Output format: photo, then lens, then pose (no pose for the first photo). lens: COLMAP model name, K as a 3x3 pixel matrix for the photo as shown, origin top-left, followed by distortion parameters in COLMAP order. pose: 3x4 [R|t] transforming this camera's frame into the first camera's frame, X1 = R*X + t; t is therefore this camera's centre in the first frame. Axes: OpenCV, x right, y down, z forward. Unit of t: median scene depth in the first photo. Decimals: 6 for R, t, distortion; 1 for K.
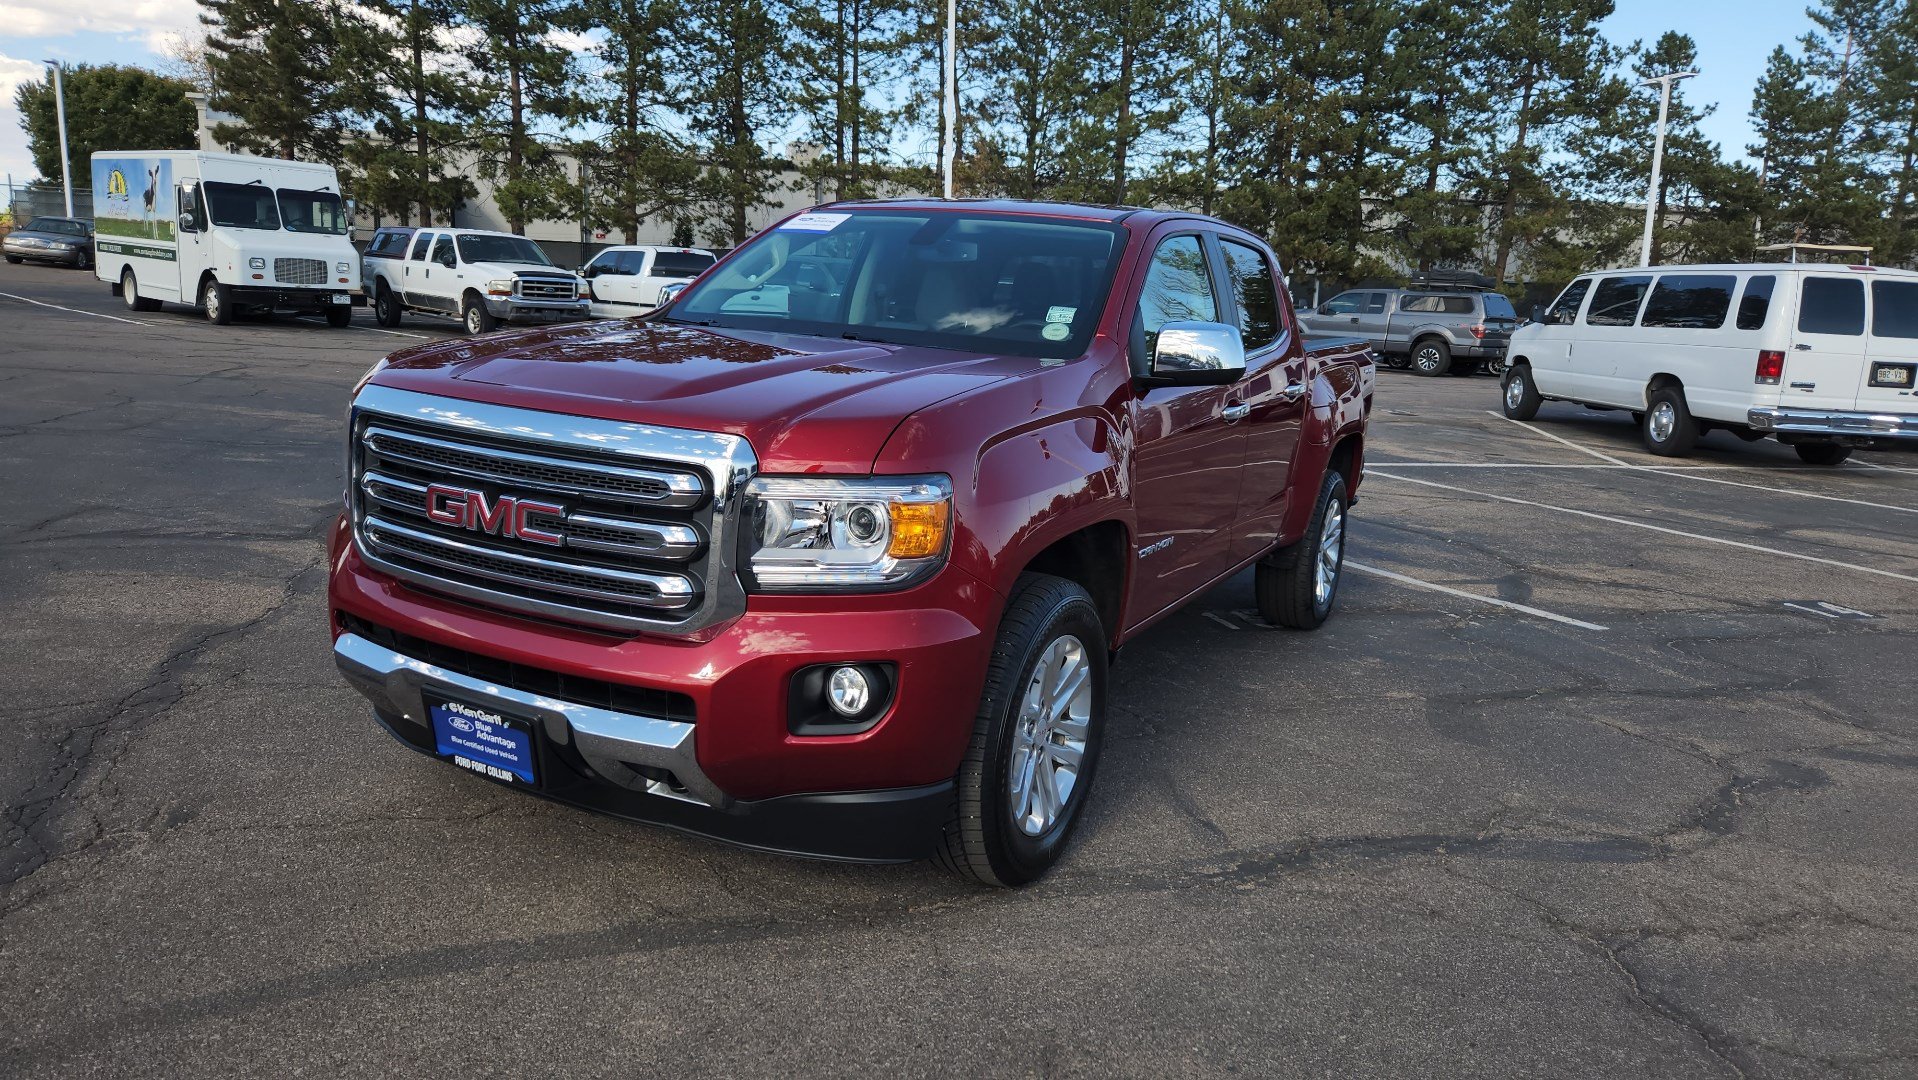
lens RADIAL K [[1273.7, 0, 937.3], [0, 1273.7, 533.5], [0, 0, 1]] dist [0.069596, -0.059968]
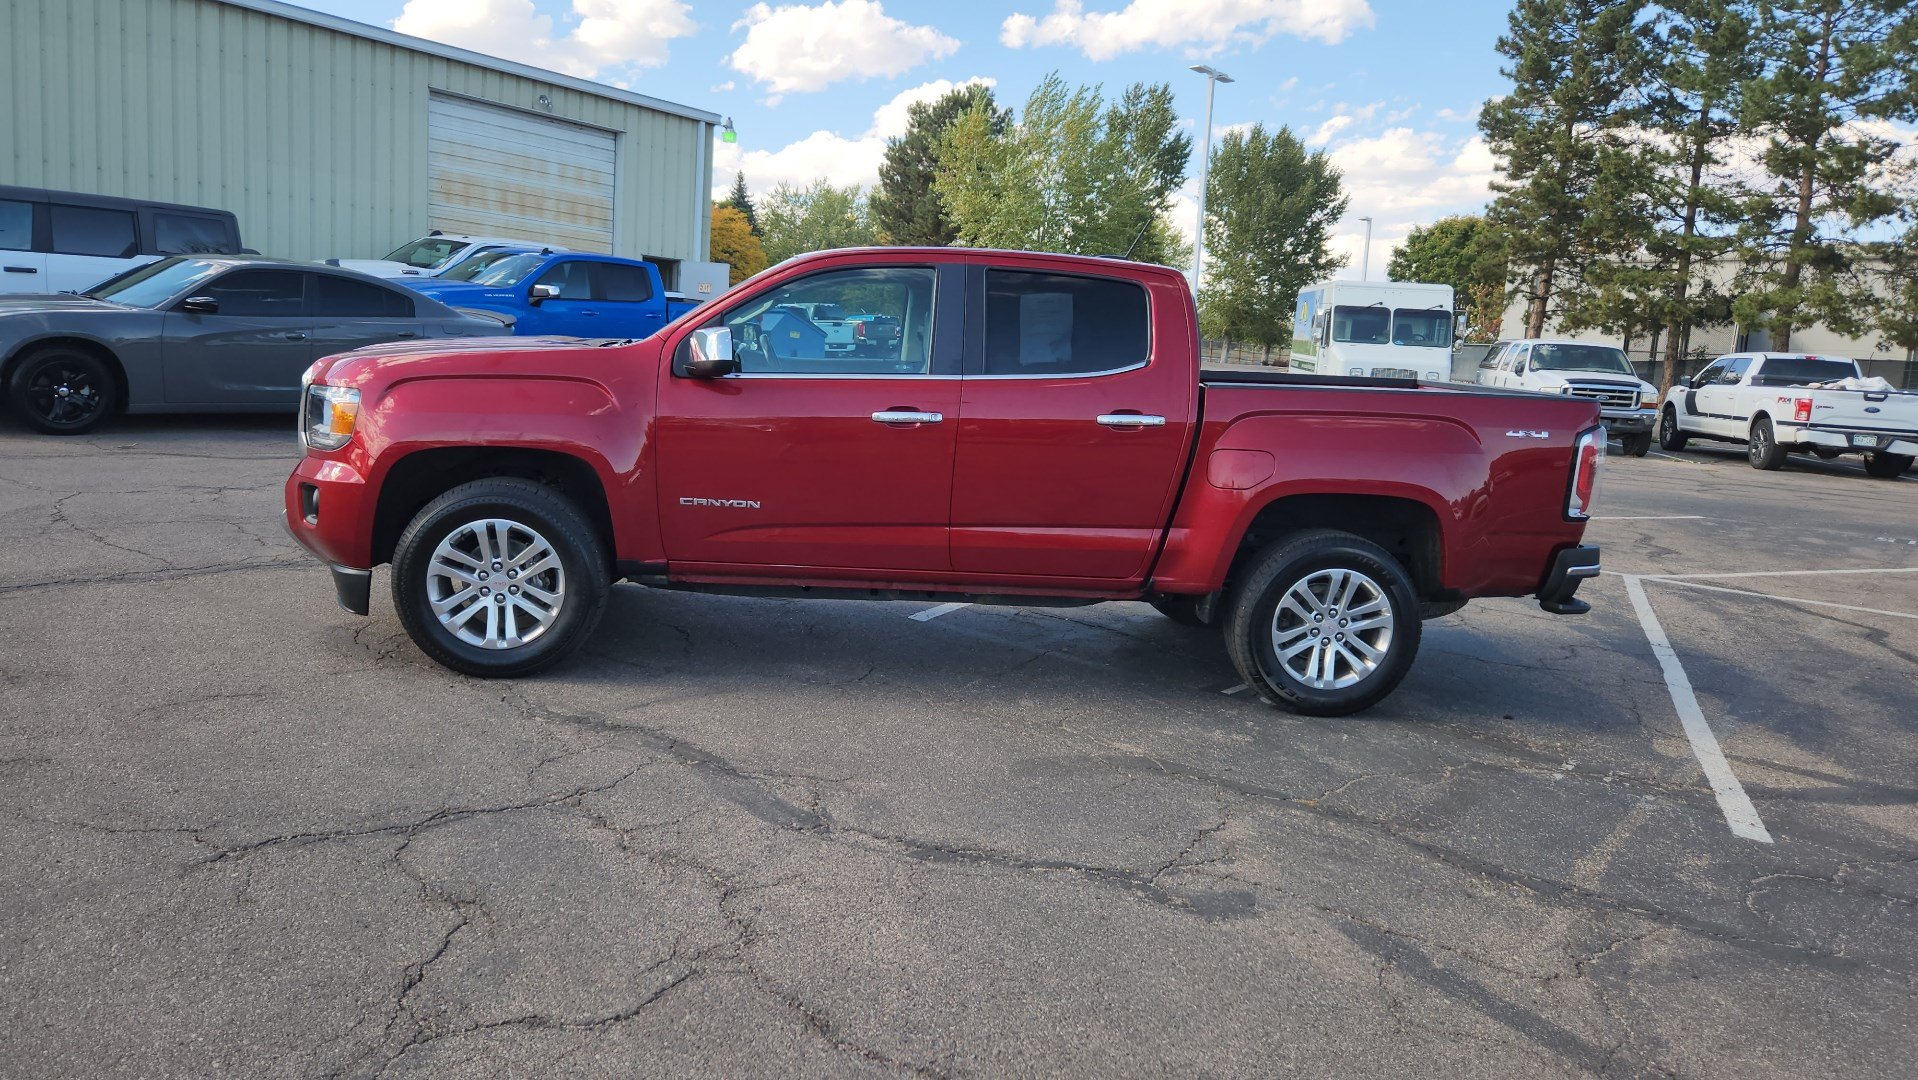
lens RADIAL K [[1267.9, 0, 935.1], [0, 1267.9, 525.8], [0, 0, 1]] dist [0.066021, -0.044793]
pose [[0.555520, 0.101984, -0.825225, 0.106275], [-0.186599, 0.982427, -0.004202, -0.000078], [0.810295, 0.156321, 0.564788, 0.036186]]
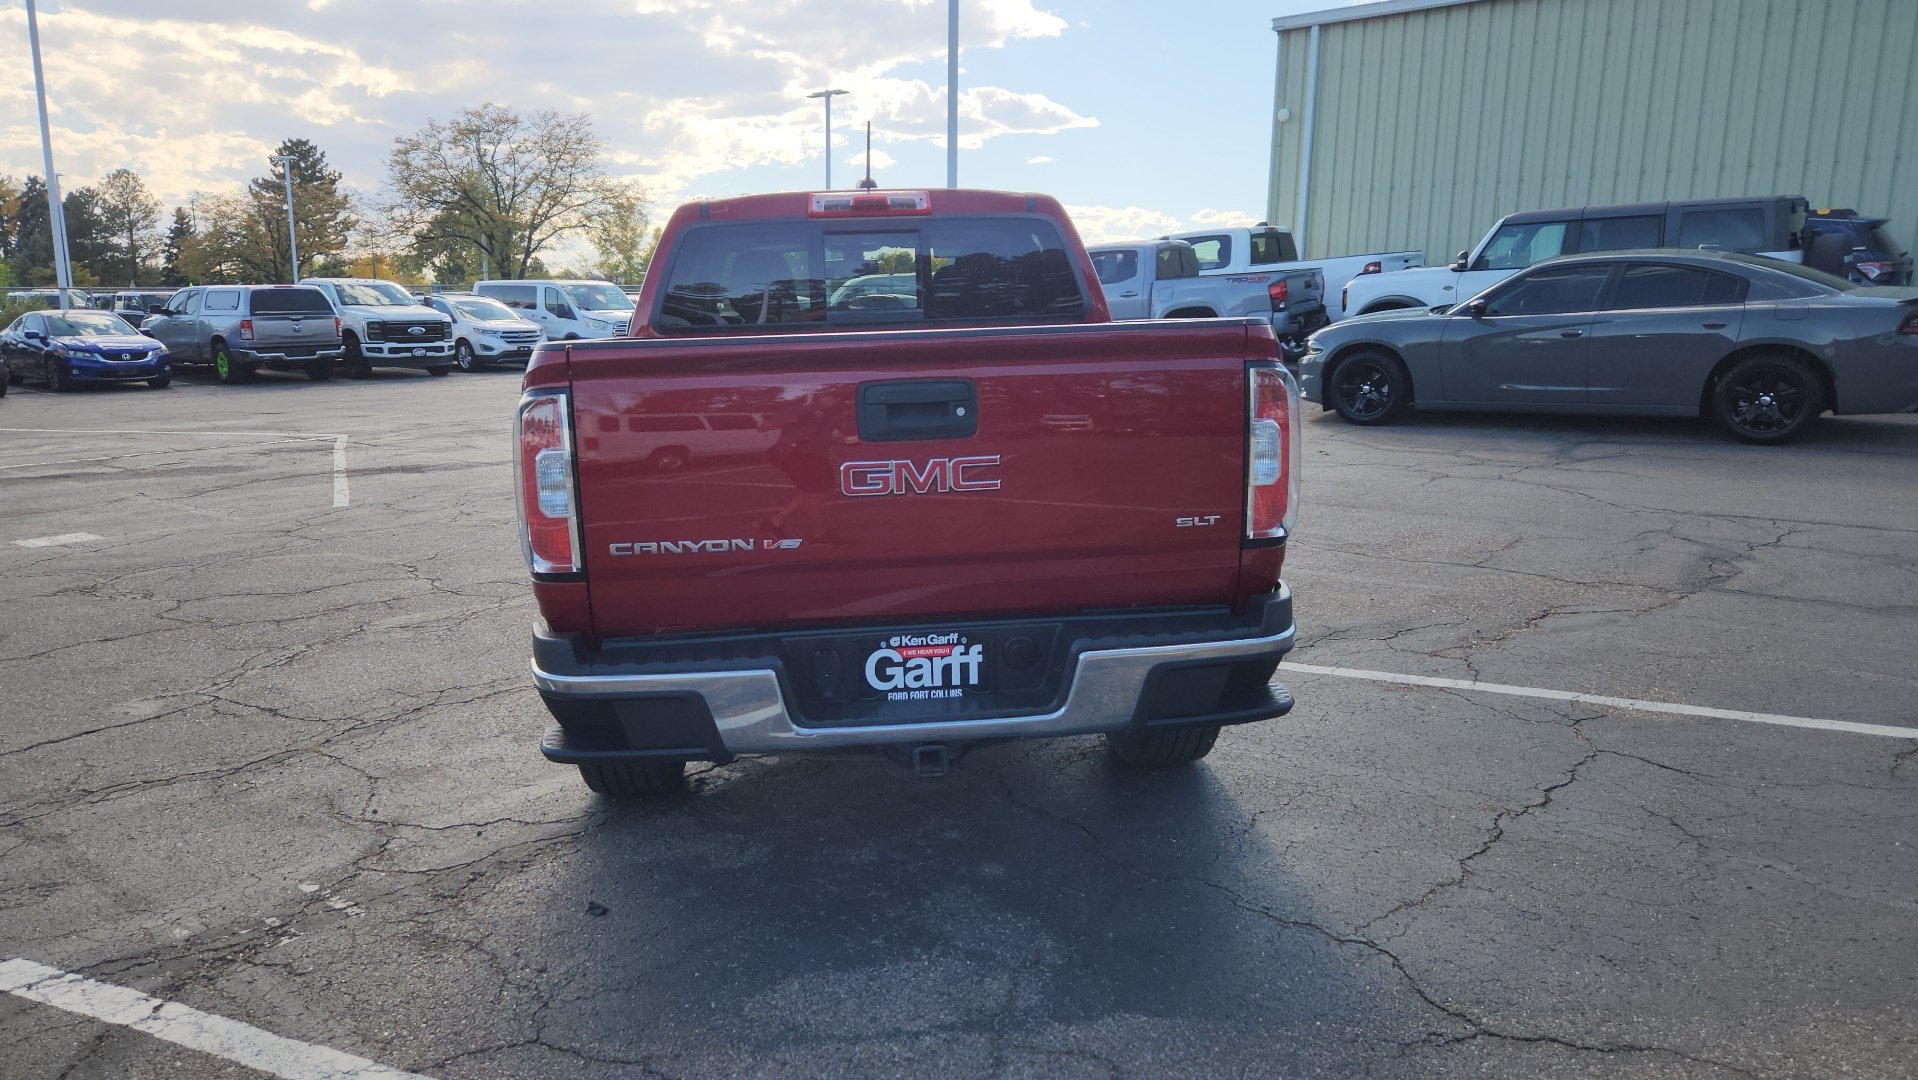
lens RADIAL K [[1288.4, 0, 938.4], [0, 1288.4, 548.5], [0, 0, 1]] dist [0.072840, -0.062709]
pose [[-0.832729, 0.063102, -0.550074, 0.063670], [-0.129362, 0.943815, 0.304104, -0.032209], [0.538357, 0.324395, -0.777779, 0.195946]]
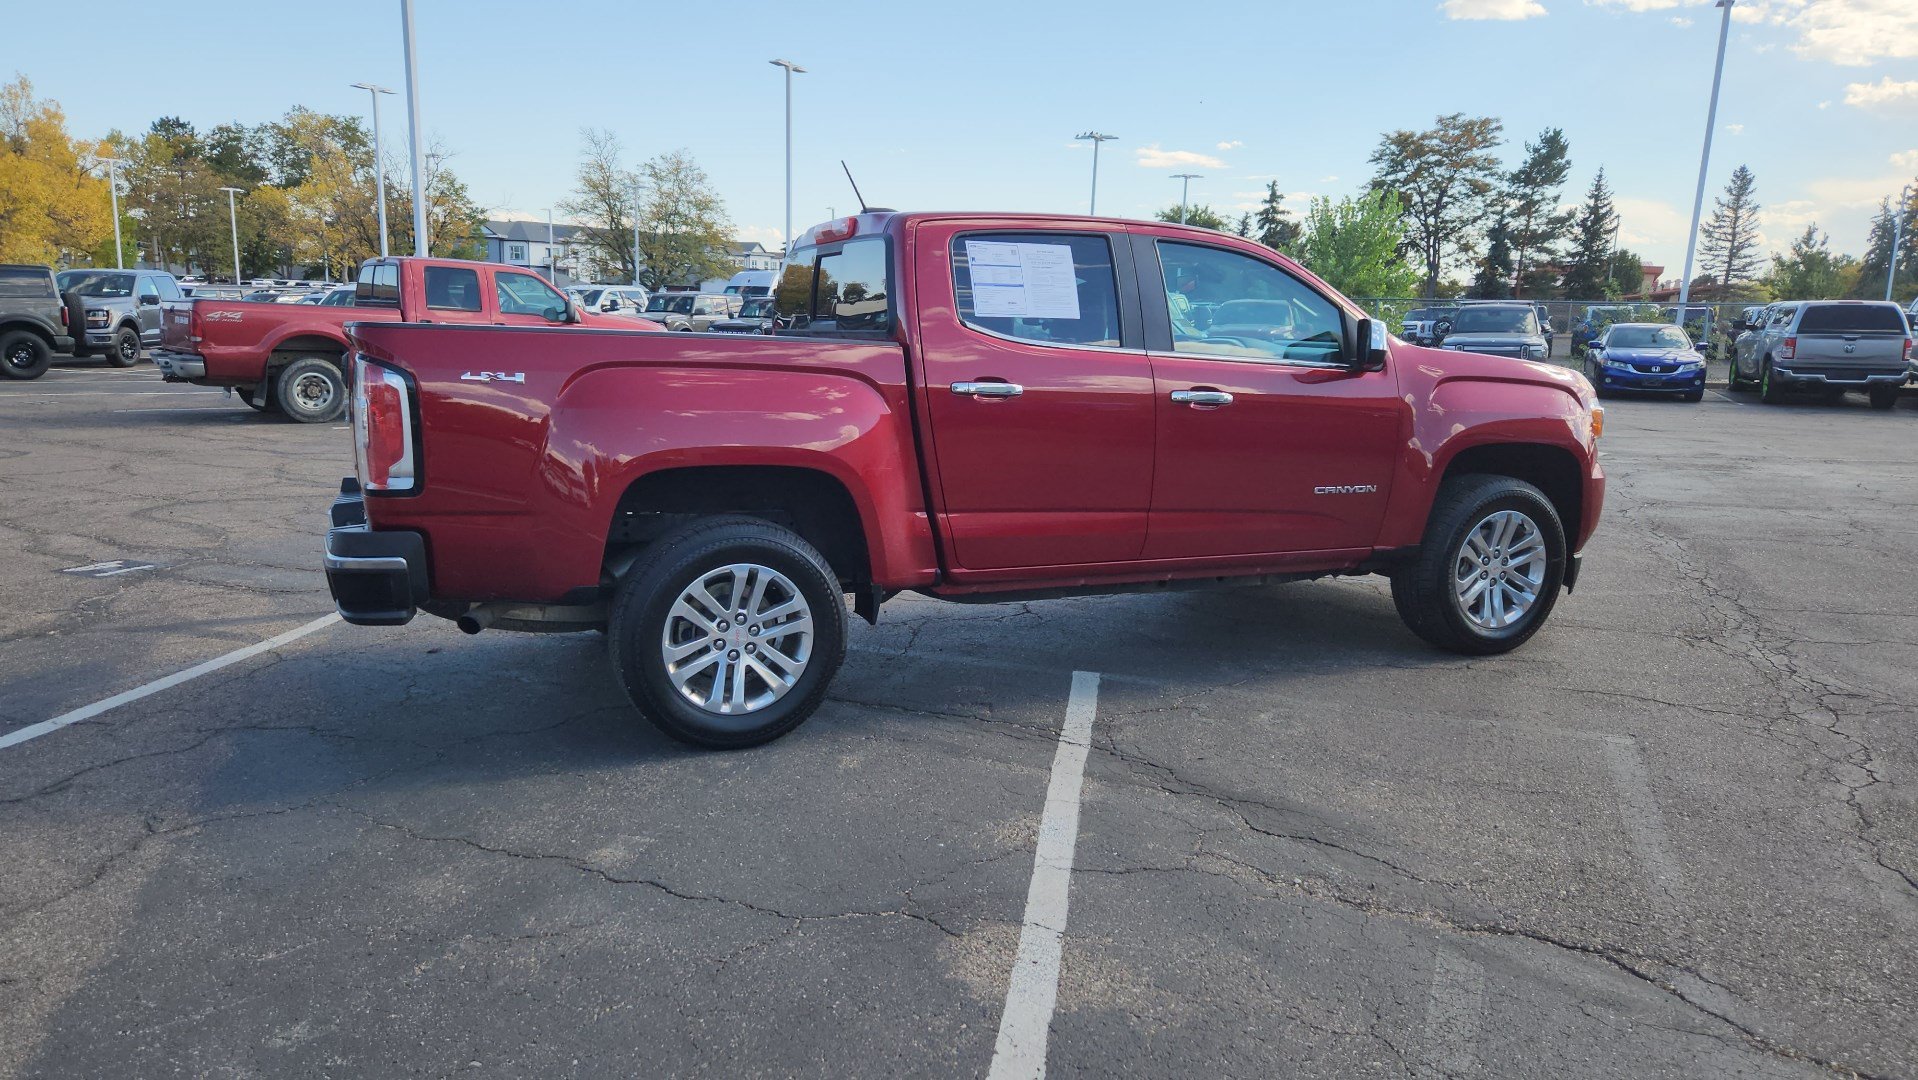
lens RADIAL K [[1293.8, 0, 923.3], [0, 1293.8, 534.4], [0, 0, 1]] dist [0.074077, -0.053716]
pose [[-0.774725, -0.170927, 0.608757, -0.057082], [0.056249, 0.940321, 0.335608, -0.038705], [-0.629792, 0.294246, -0.718875, 0.194228]]
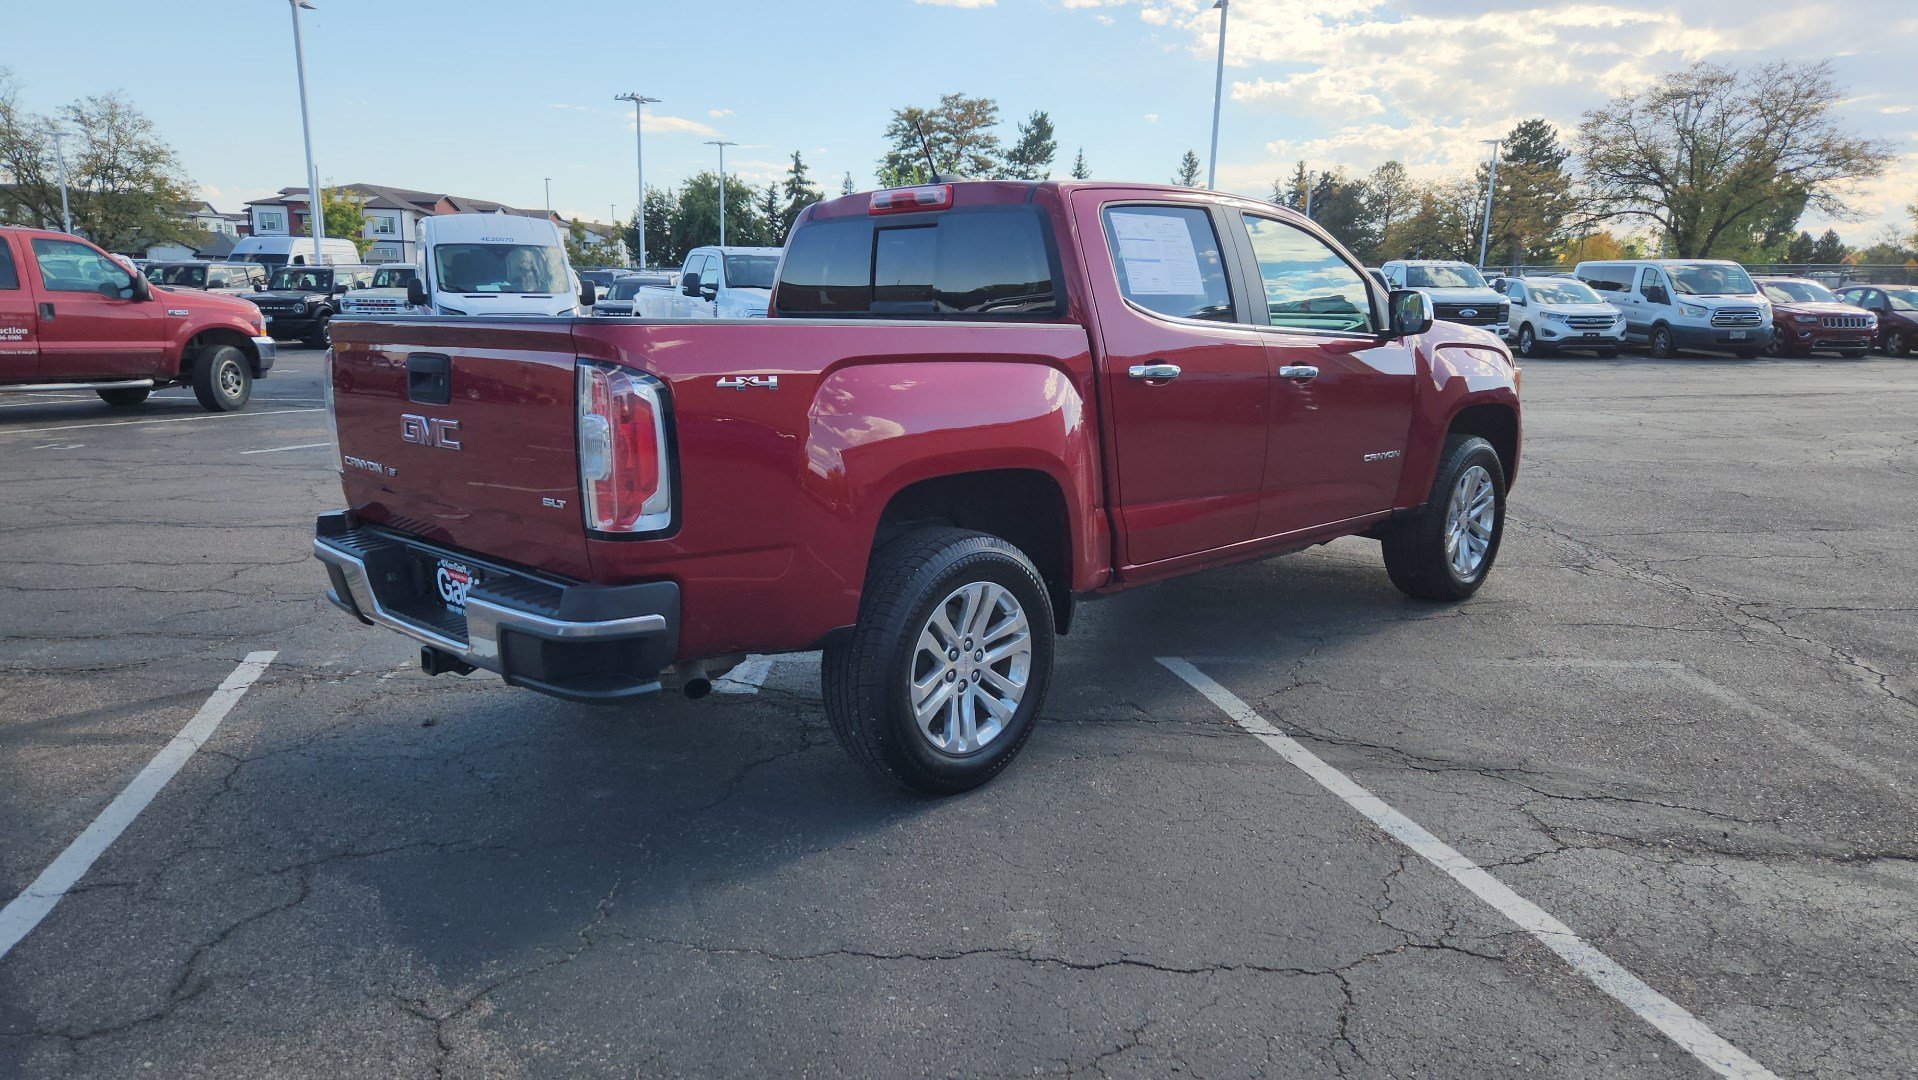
lens RADIAL K [[1295.2, 0, 921.0], [0, 1295.2, 541.9], [0, 0, 1]] dist [0.082482, -0.074683]
pose [[-0.949858, -0.115437, 0.290591, -0.014174], [0.001225, 0.927975, 0.372641, -0.039063], [-0.312678, 0.354312, -0.881303, 0.207525]]
